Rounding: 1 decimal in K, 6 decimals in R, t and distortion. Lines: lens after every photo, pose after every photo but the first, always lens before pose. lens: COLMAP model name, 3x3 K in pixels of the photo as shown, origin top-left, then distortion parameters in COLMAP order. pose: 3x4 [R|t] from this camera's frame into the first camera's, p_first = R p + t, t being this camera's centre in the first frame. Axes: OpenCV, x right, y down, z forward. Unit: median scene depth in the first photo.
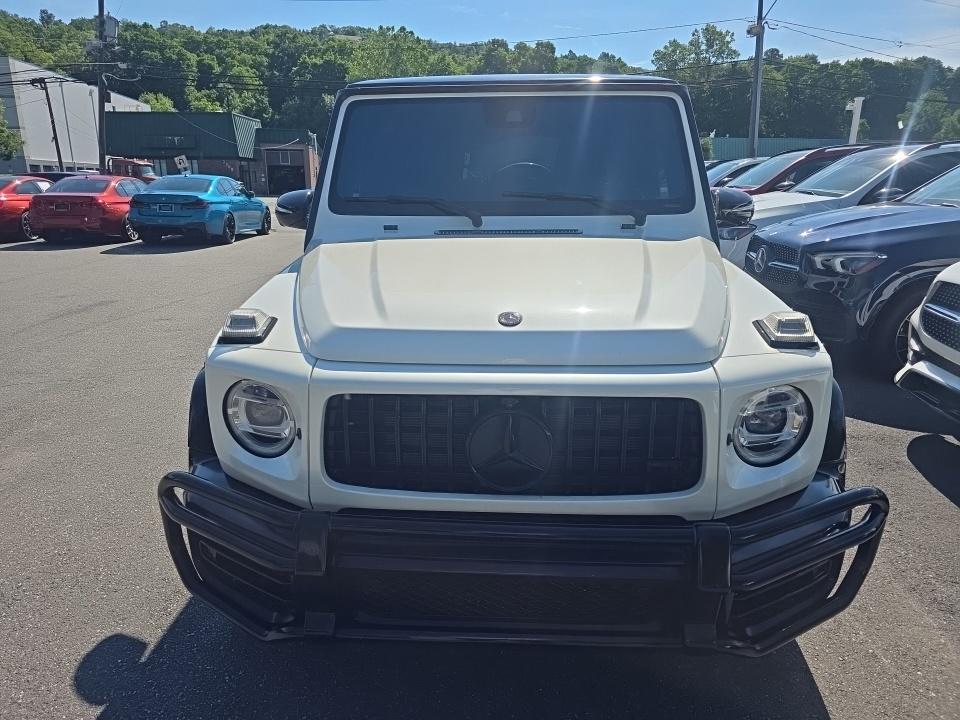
lens RADIAL K [[656.0, 0, 485.3], [0, 656.0, 369.3], [0, 0, 1]] dist [0.024803, -0.022257]
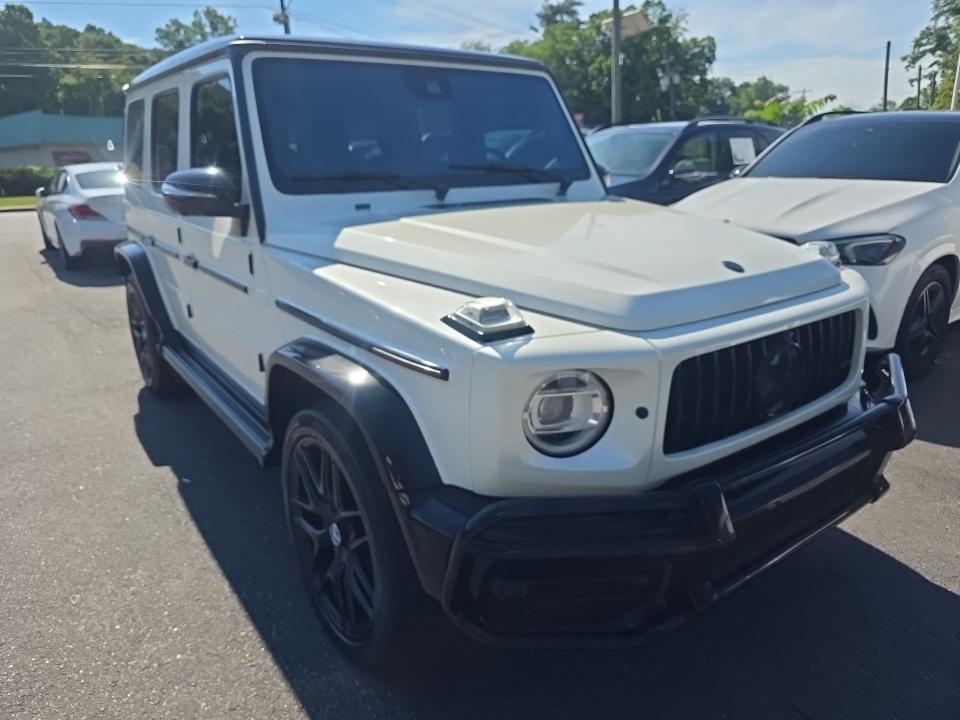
lens RADIAL K [[656.0, 0, 475.2], [0, 656.0, 352.4], [0, 0, 1]] dist [0.024803, -0.022257]
pose [[0.797631, -0.184293, 0.574300, -0.535980], [0.185758, 0.980953, 0.056794, -0.044862], [-0.573828, 0.061380, 0.816673, 0.202173]]
